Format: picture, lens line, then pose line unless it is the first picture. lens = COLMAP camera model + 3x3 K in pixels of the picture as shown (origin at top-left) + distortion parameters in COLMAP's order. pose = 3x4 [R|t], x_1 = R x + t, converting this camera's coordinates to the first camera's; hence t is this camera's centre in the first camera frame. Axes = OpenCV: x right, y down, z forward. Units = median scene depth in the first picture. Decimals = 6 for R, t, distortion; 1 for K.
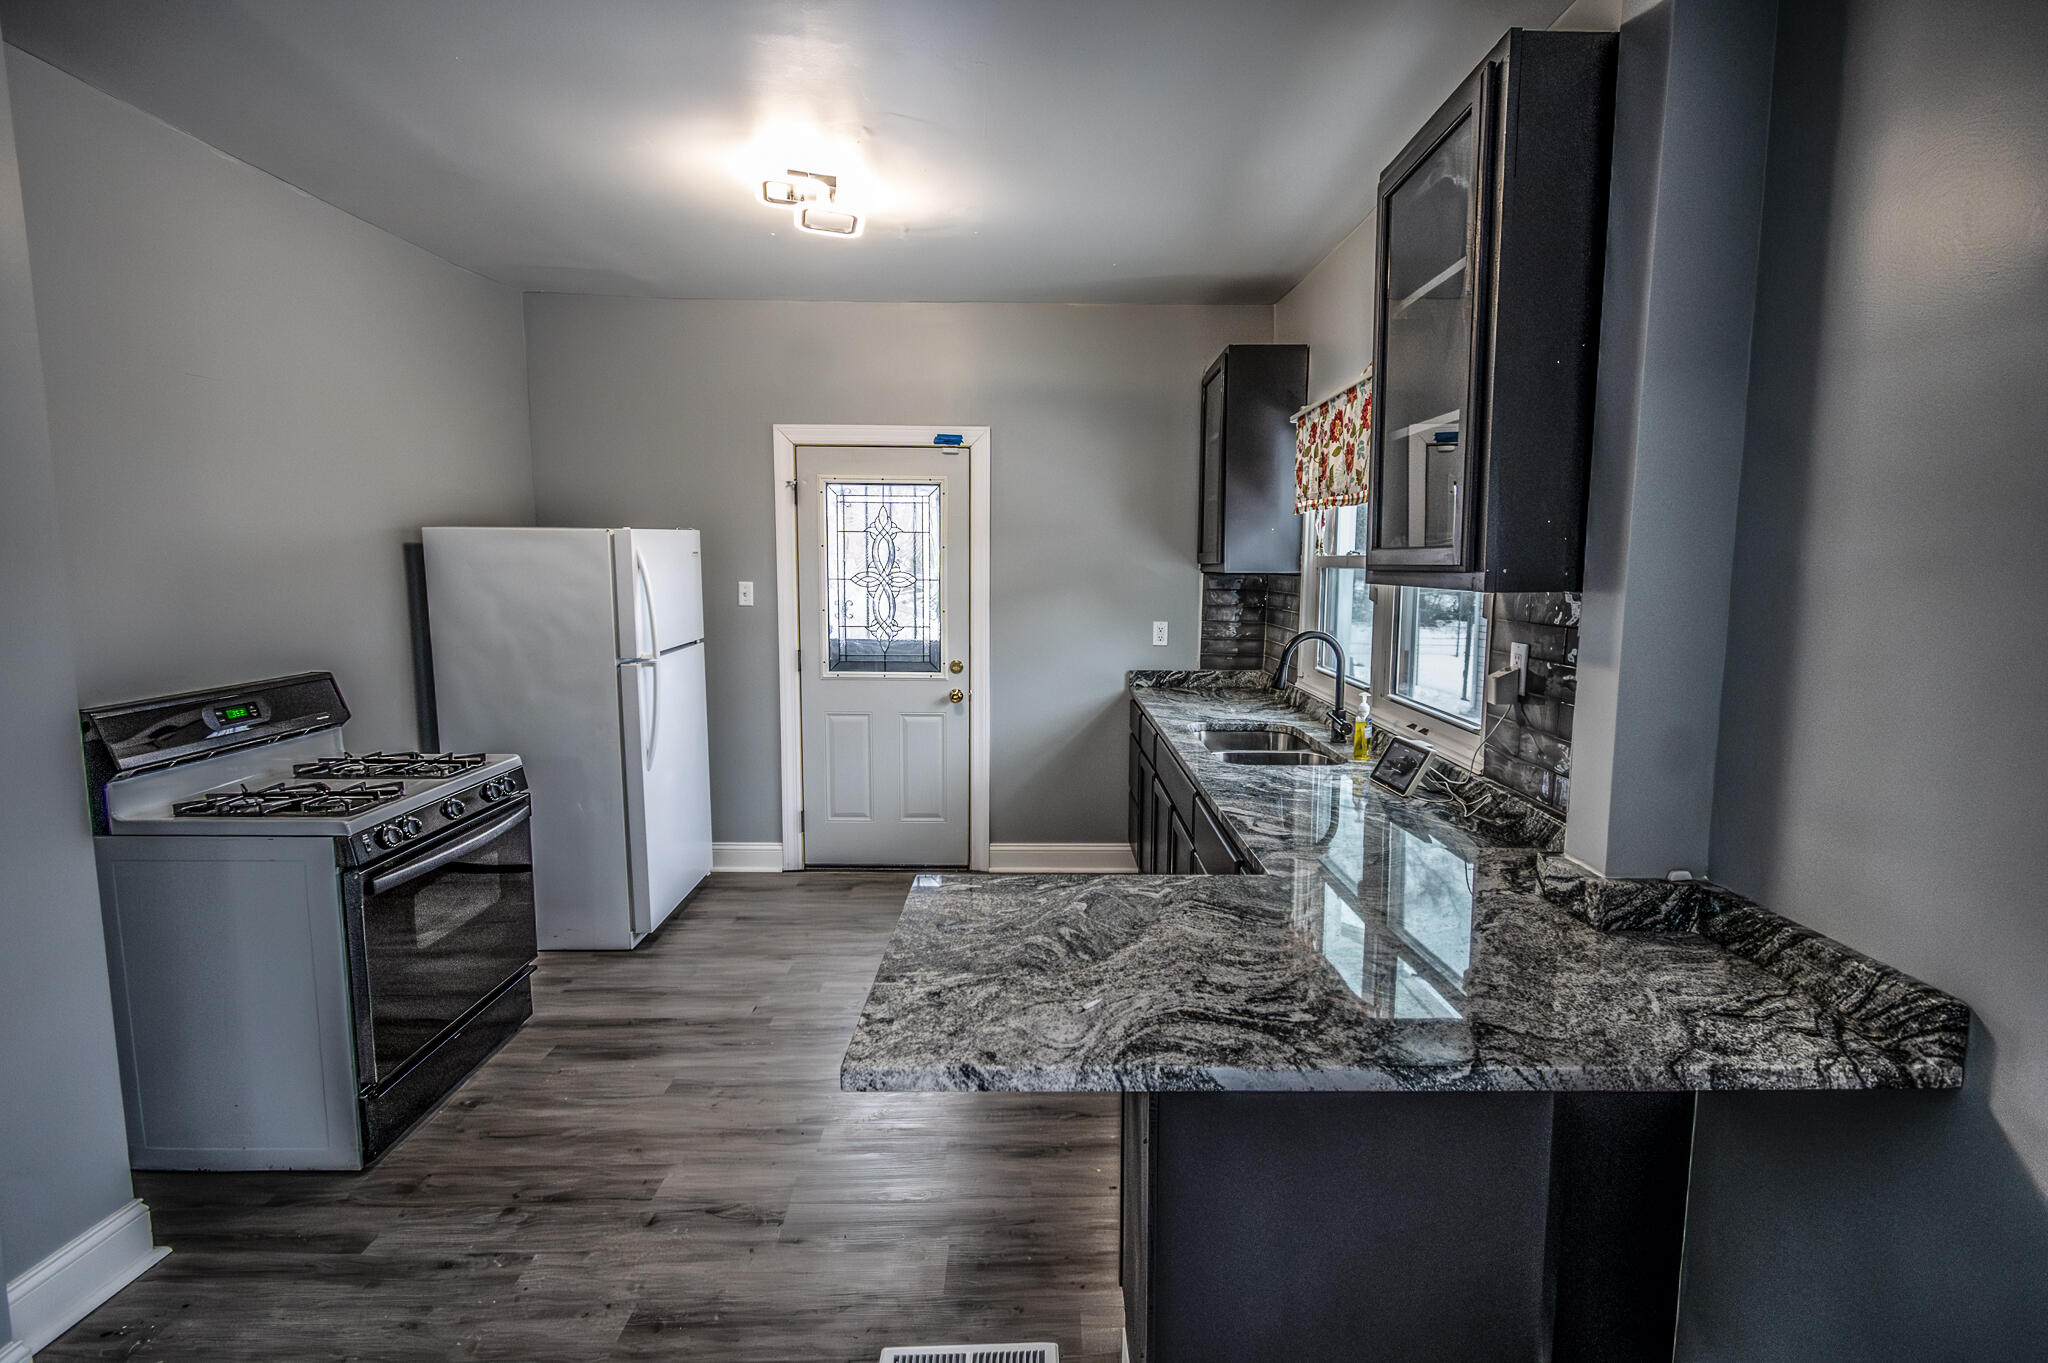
lens RADIAL K [[910.7, 0, 984.3], [0, 910.7, 649.7], [0, 0, 1]] dist [0.011470, -0.006650]
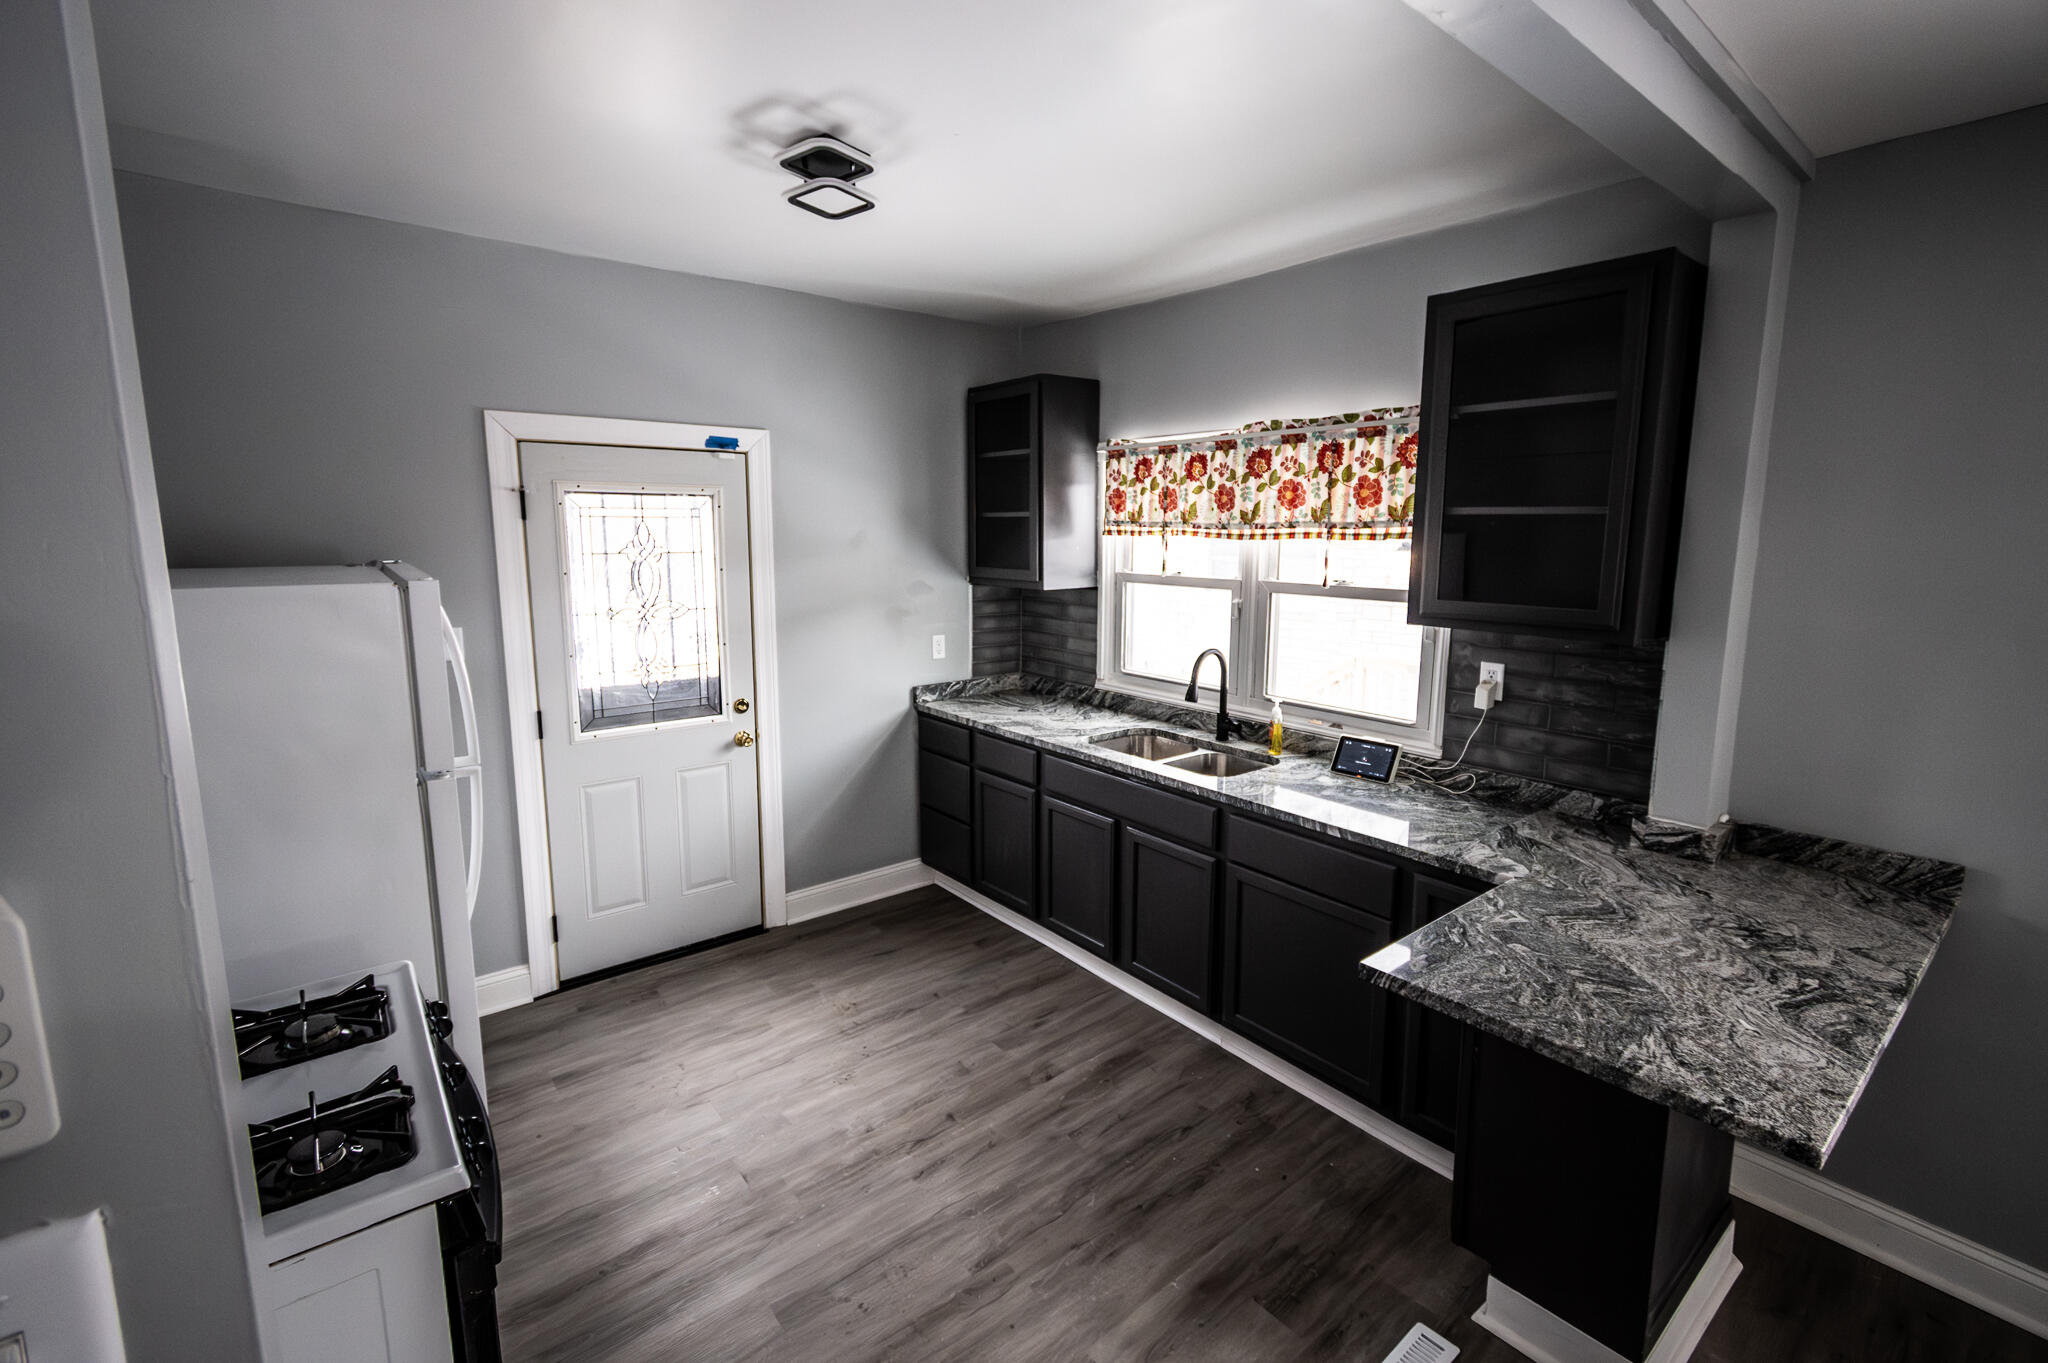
lens RADIAL K [[910.7, 0, 984.3], [0, 910.7, 649.7], [0, 0, 1]] dist [0.011470, -0.006650]
pose [[0.782822, -0.095833, 0.614822, -0.390231], [0.069671, 0.995355, 0.066439, -0.078295], [-0.618333, -0.009174, 0.785862, 0.177851]]
